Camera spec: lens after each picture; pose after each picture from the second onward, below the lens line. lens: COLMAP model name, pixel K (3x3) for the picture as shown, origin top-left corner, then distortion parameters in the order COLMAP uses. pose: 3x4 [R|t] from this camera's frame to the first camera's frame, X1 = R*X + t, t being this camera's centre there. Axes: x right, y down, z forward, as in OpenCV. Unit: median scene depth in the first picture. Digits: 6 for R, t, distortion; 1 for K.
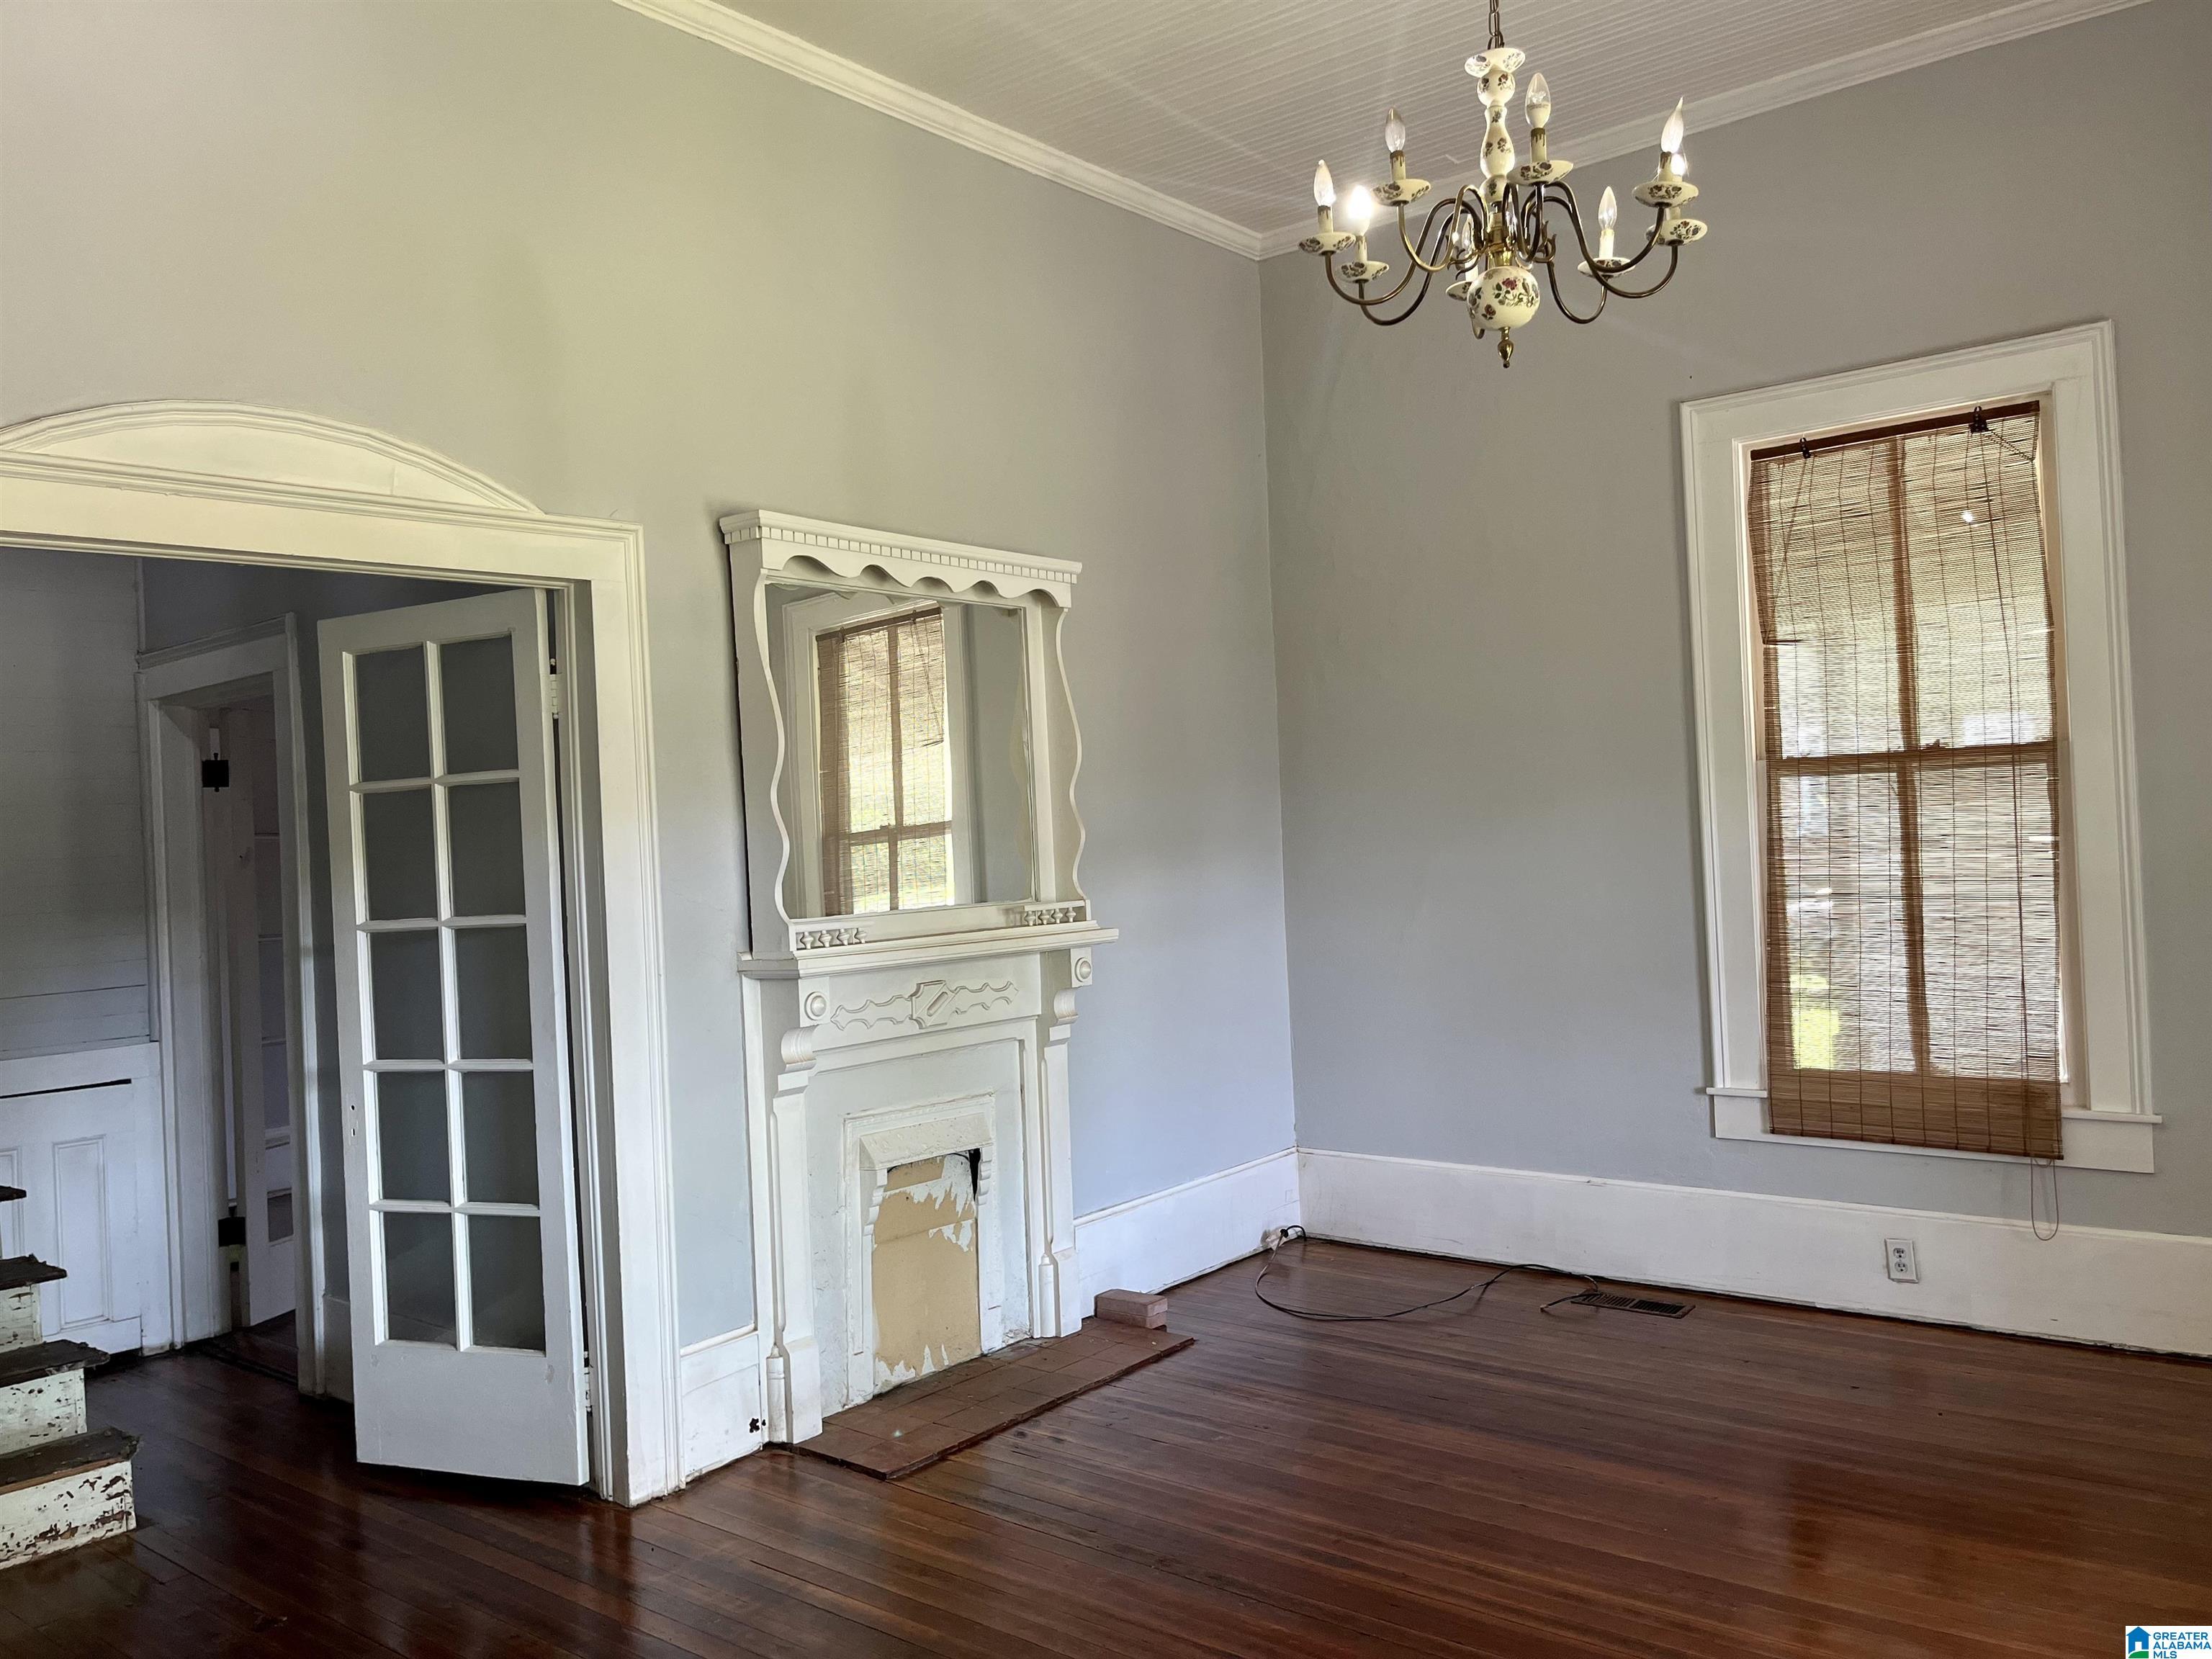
lens RADIAL K [[1688.3, 0, 1106.0], [0, 1688.3, 829.5], [0, 0, 1]] dist [0.077880, -0.116663]
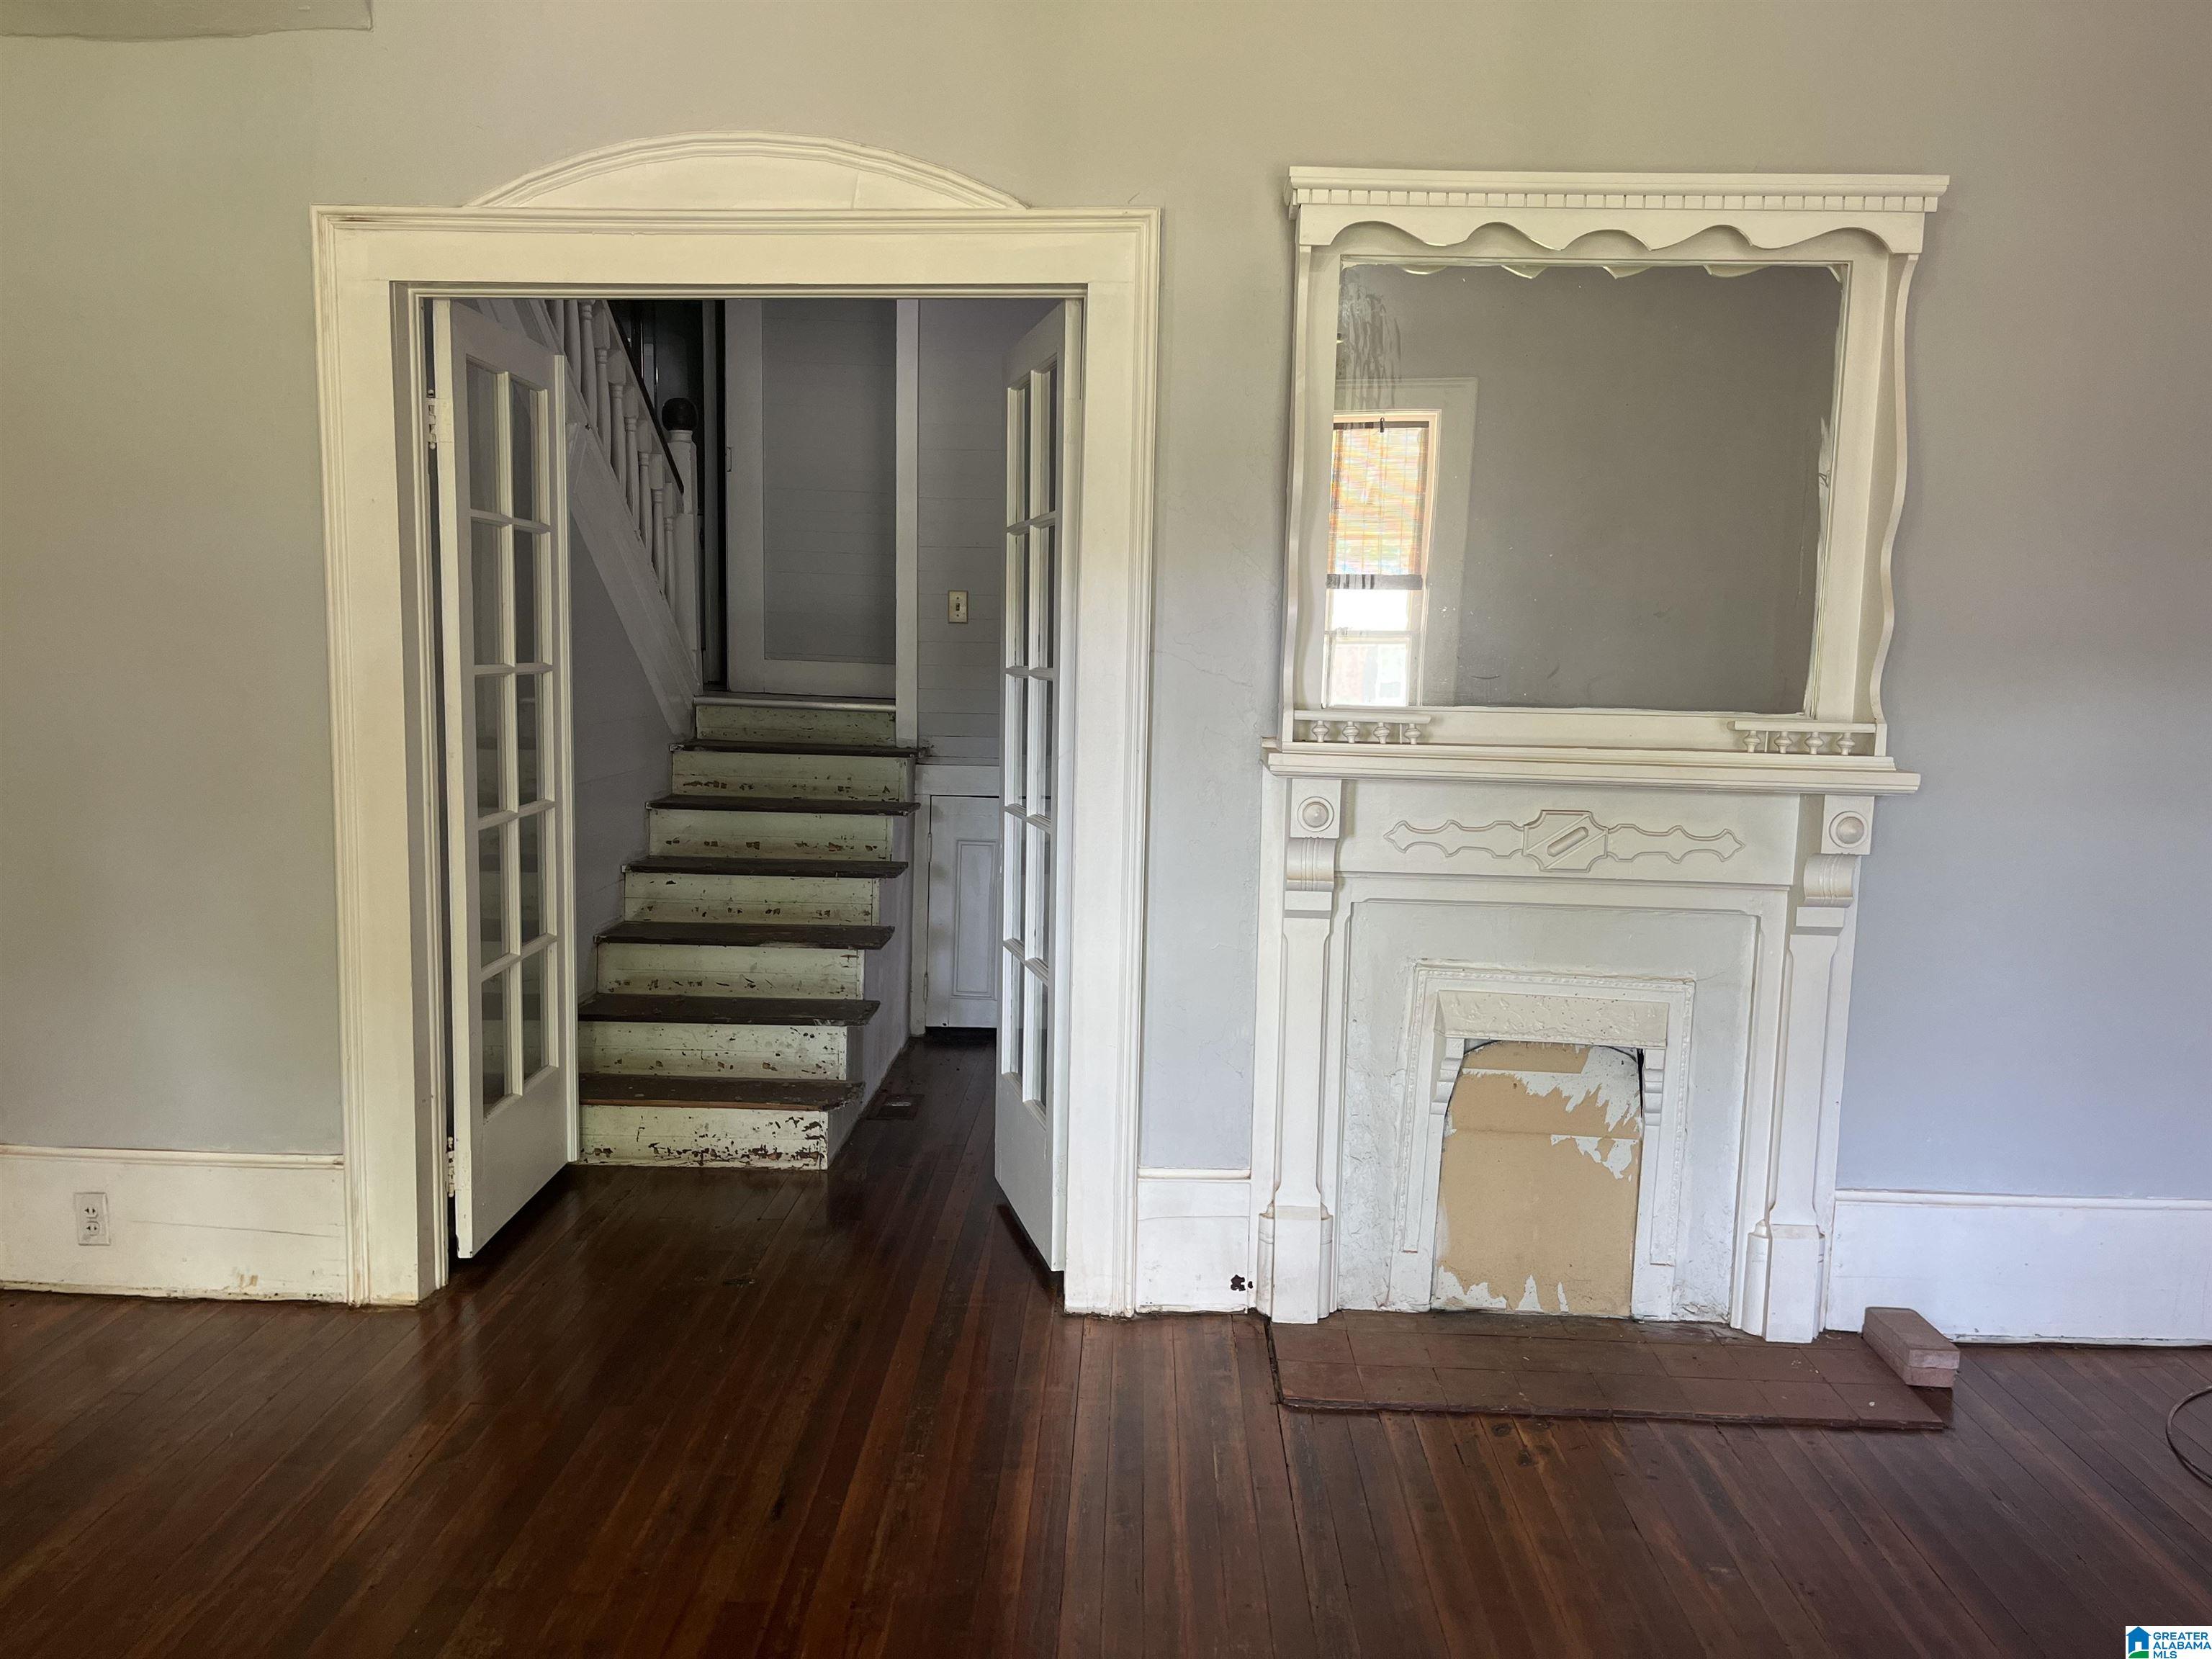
lens RADIAL K [[1691.0, 0, 1106.0], [0, 1691.0, 829.5], [0, 0, 1]] dist [0.034757, 0.000877]
pose [[0.603797, 0.154318, -0.782058, 0.370238], [-0.044409, 0.986071, 0.160288, -0.011062], [0.795900, -0.062051, 0.602240, 0.422152]]
